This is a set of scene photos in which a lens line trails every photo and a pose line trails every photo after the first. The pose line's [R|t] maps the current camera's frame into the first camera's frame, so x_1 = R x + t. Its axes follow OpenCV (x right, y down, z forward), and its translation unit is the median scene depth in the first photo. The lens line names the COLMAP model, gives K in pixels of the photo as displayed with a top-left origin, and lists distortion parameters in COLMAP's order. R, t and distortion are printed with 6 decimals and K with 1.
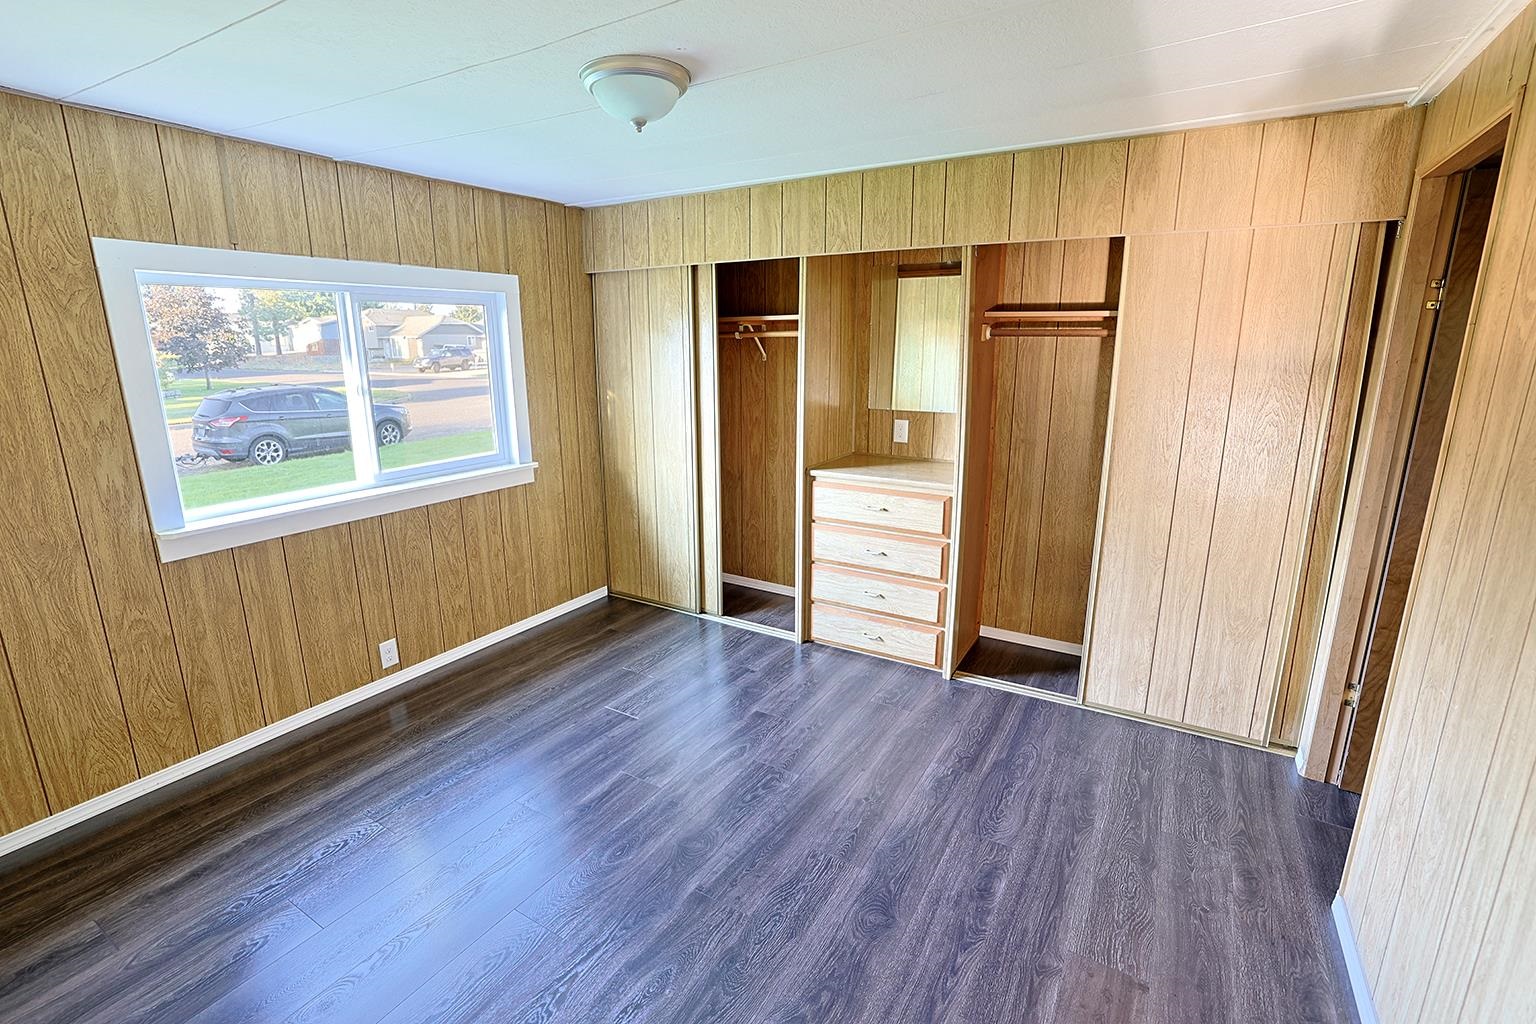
lens RADIAL K [[697.6, 0, 767.9], [0, 697.6, 507.5], [0, 0, 1]] dist [-0.056722, 0.023407]
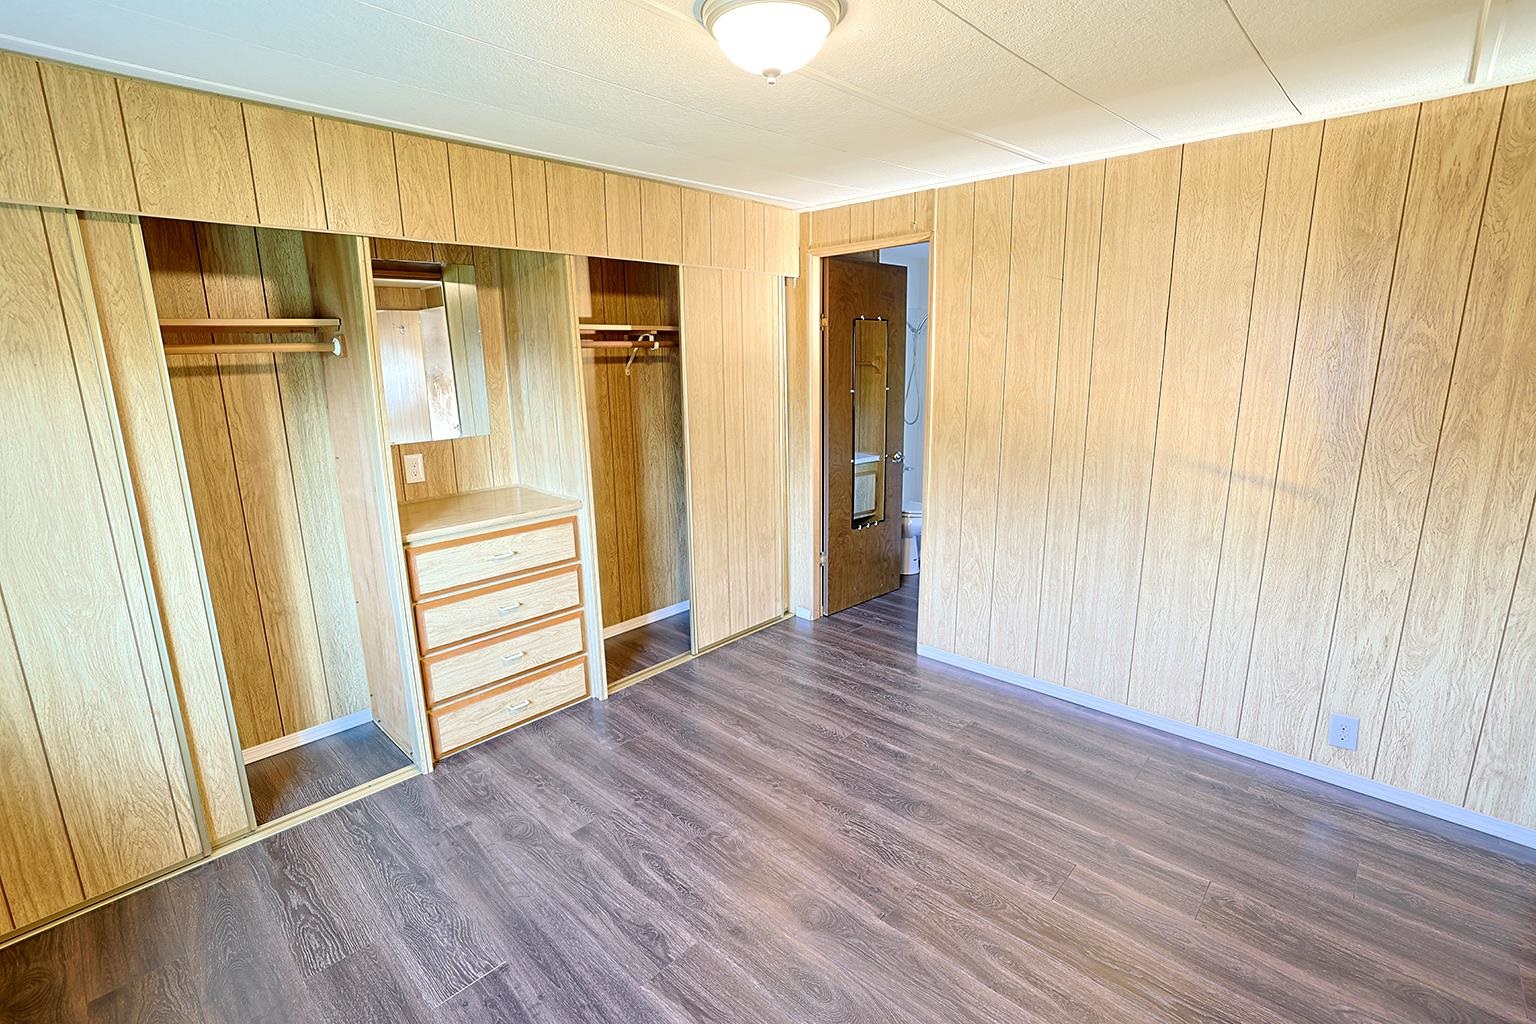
lens RADIAL K [[703.9, 0, 770.2], [0, 703.9, 499.5], [0, 0, 1]] dist [-0.027463, 0.000063]
pose [[0.212330, -0.201398, 0.956219, -0.500429], [0.242549, 0.958772, 0.148077, -0.095648], [-0.946618, 0.200488, 0.252425, 0.417808]]
